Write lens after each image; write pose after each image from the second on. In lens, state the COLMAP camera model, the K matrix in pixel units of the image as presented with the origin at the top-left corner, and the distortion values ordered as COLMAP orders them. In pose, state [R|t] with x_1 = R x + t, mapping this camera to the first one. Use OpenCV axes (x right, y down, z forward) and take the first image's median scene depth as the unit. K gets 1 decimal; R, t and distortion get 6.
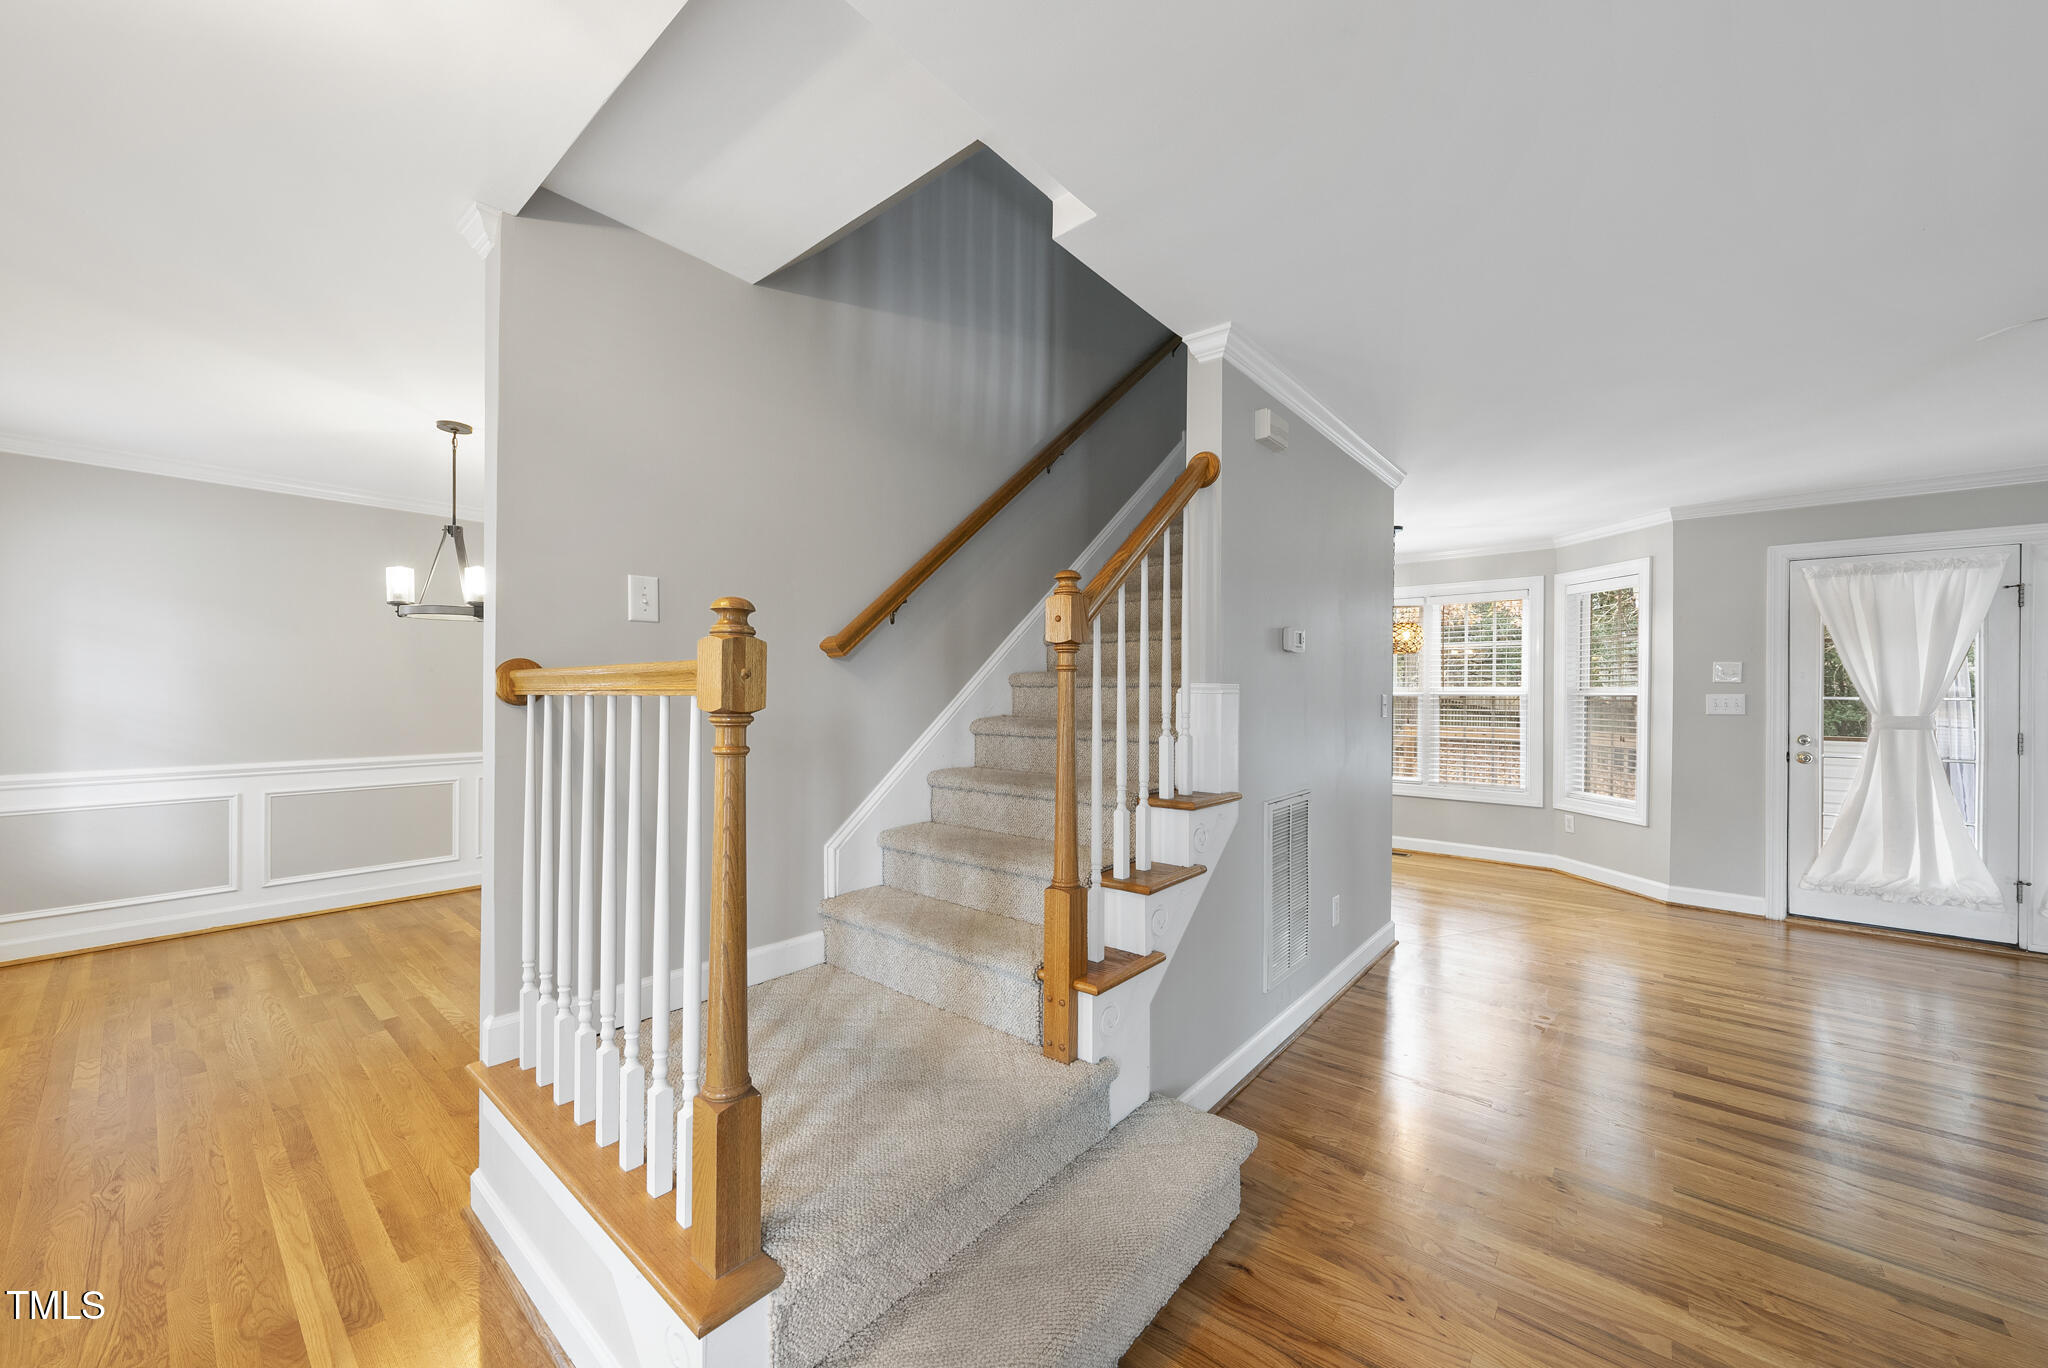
lens RADIAL K [[746.2, 0, 1022.7], [0, 746.2, 692.1], [0, 0, 1]] dist [-0.000626, 0.000045]
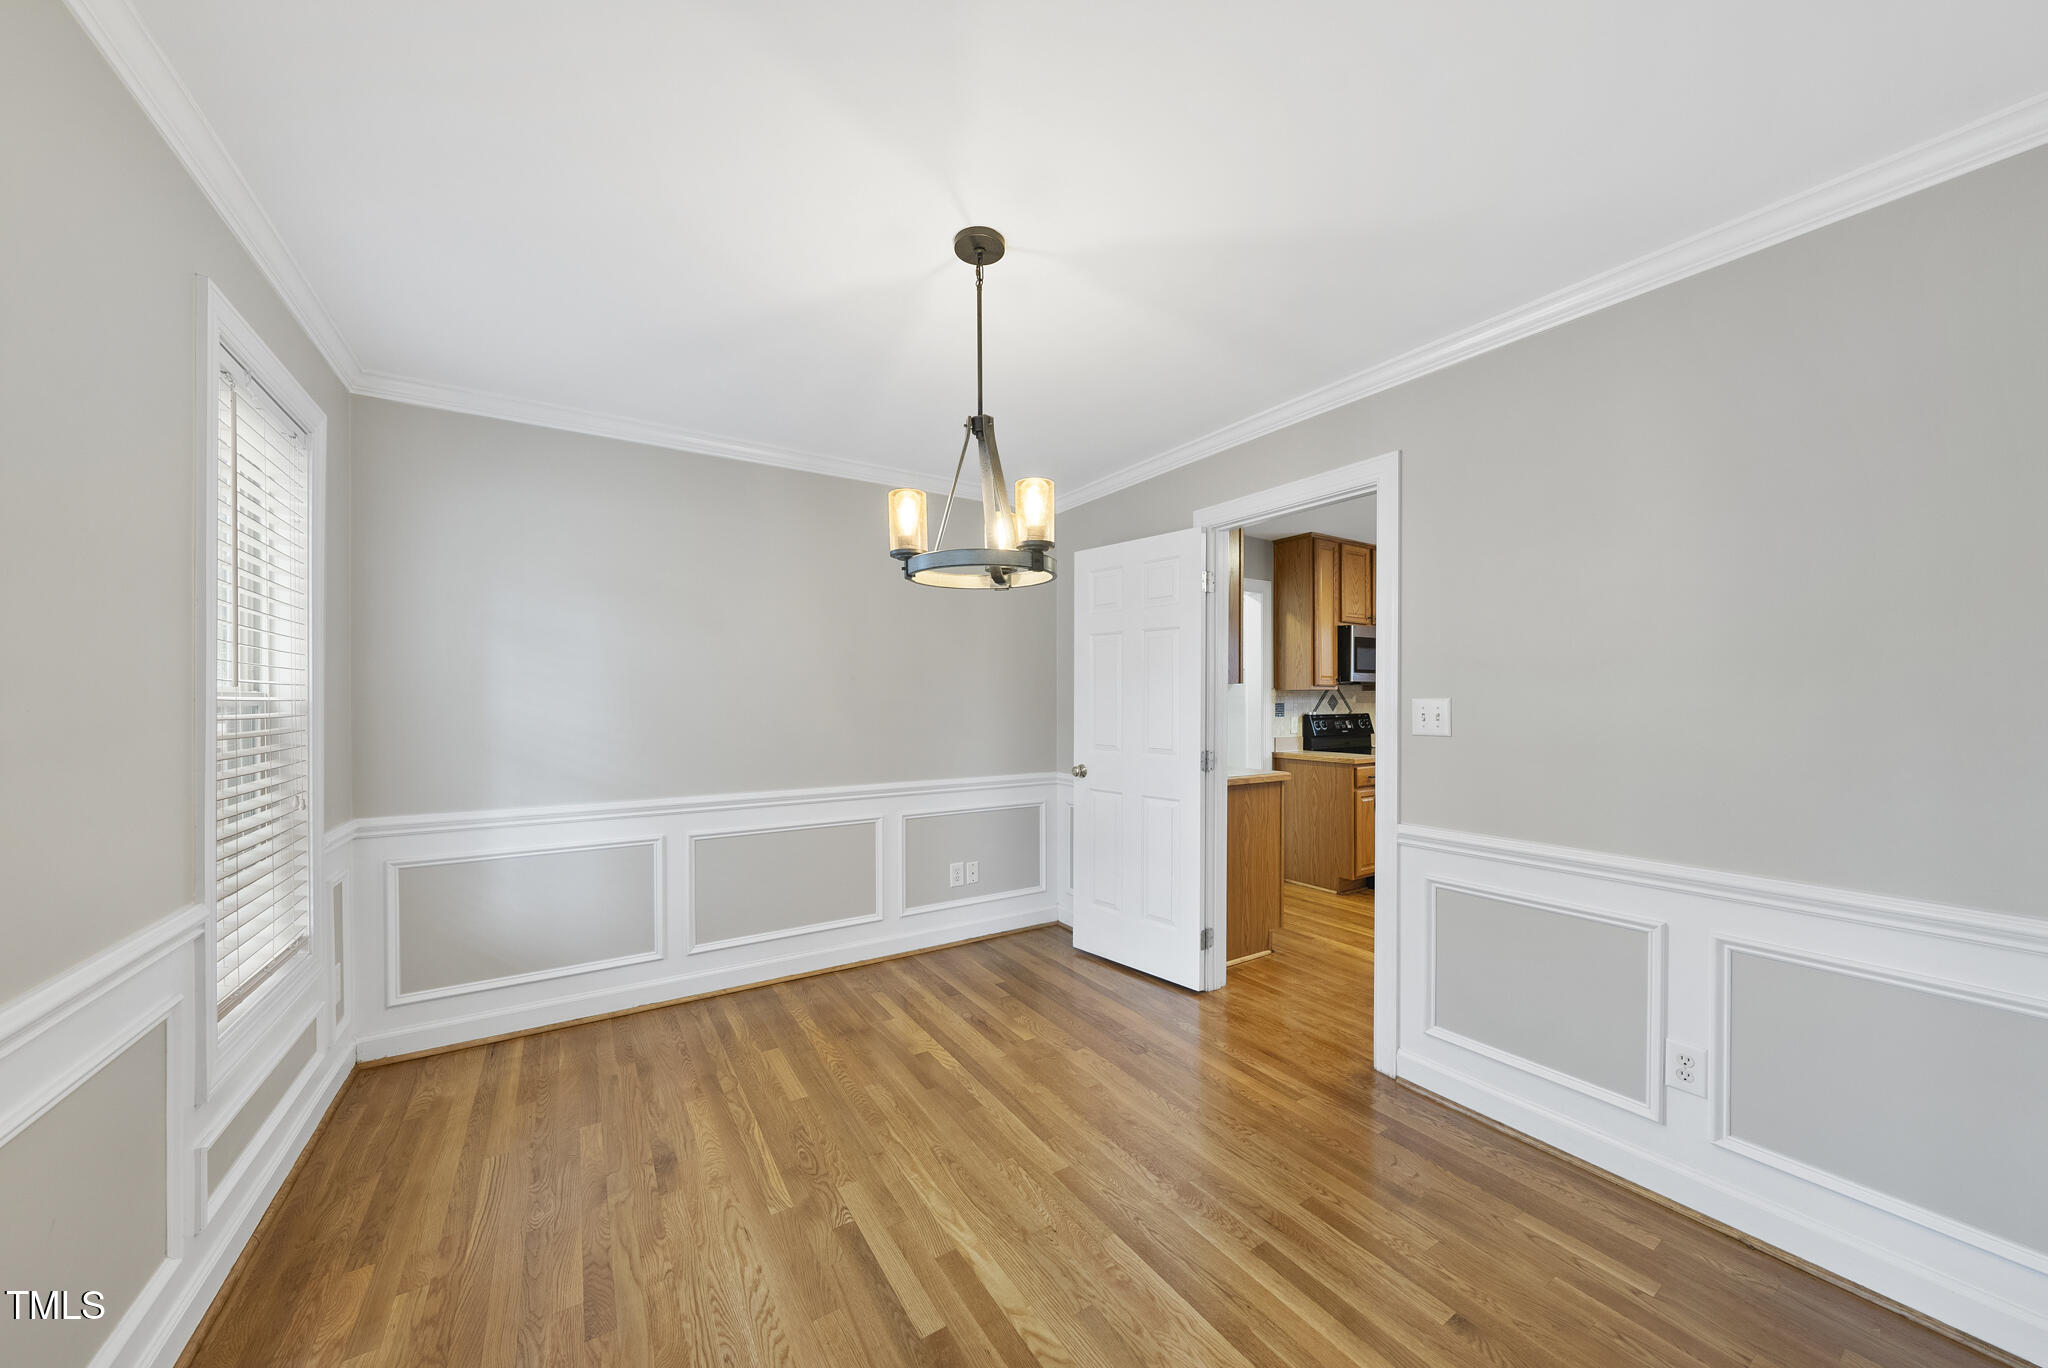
lens RADIAL K [[708.5, 0, 1021.9], [0, 708.5, 692.7], [0, 0, 1]] dist [0.000002, 0.000028]
pose [[0.954961, -0.017233, -0.296231, -0.507452], [0.014378, 0.999827, -0.011812, -0.002385], [0.296383, 0.007020, 0.955043, 0.431748]]
